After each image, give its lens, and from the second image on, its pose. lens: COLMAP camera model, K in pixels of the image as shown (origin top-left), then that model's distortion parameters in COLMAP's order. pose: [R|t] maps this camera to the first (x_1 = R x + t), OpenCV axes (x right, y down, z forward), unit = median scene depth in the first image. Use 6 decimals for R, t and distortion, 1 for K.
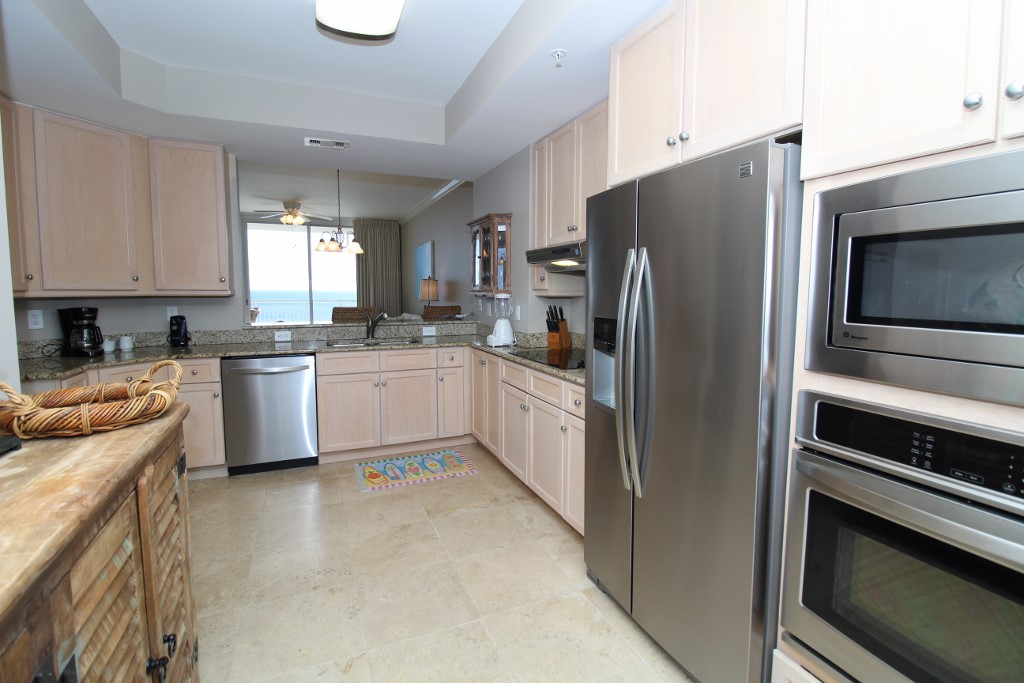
lens RADIAL K [[480.7, 0, 511.4], [0, 480.7, 334.1], [0, 0, 1]] dist [-0.005083, -0.000449]
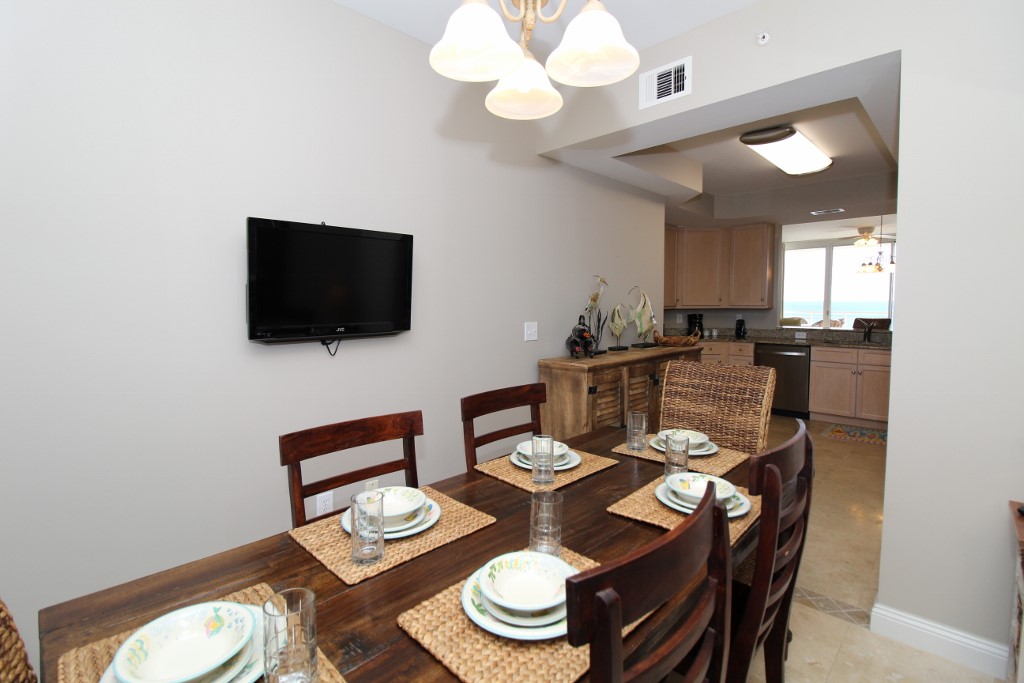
lens RADIAL K [[480.7, 0, 512.8], [0, 480.7, 337.2], [0, 0, 1]] dist [-0.005083, -0.000449]
pose [[0.389451, 0.064873, -0.918760, 0.635876], [-0.075875, 0.996386, 0.038191, 0.024006], [0.917917, 0.054838, 0.392965, -0.496186]]
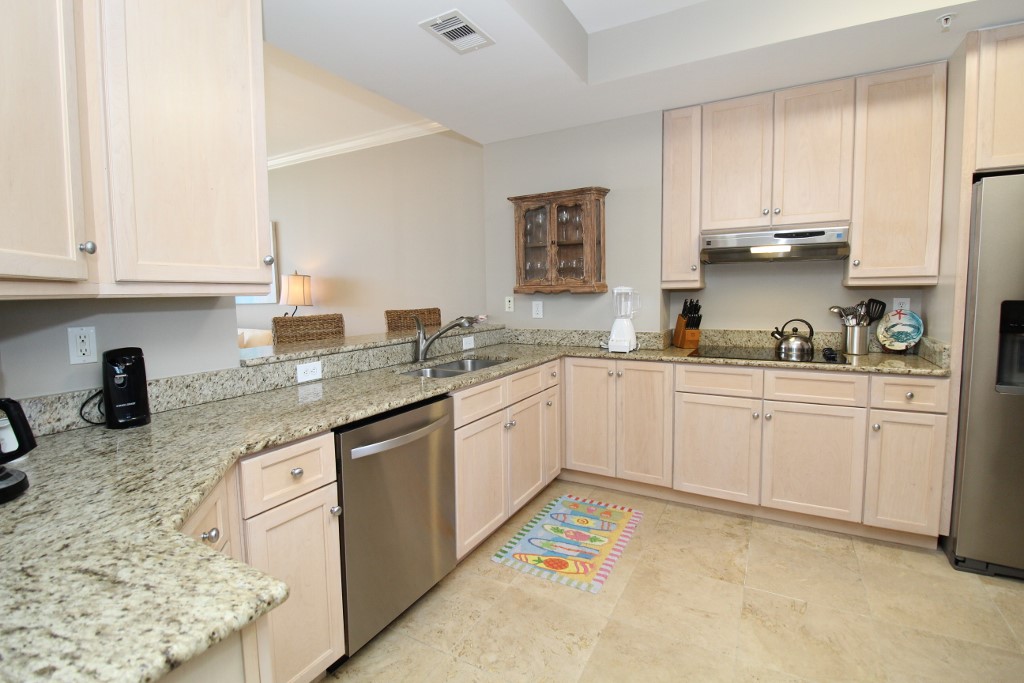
lens RADIAL K [[480.7, 0, 511.9], [0, 480.7, 336.3], [0, 0, 1]] dist [-0.005083, -0.000449]
pose [[0.784100, -0.070457, 0.616622, -0.687086], [0.072883, 0.997114, 0.021254, -0.032829], [-0.616340, 0.028277, 0.786973, 0.488608]]
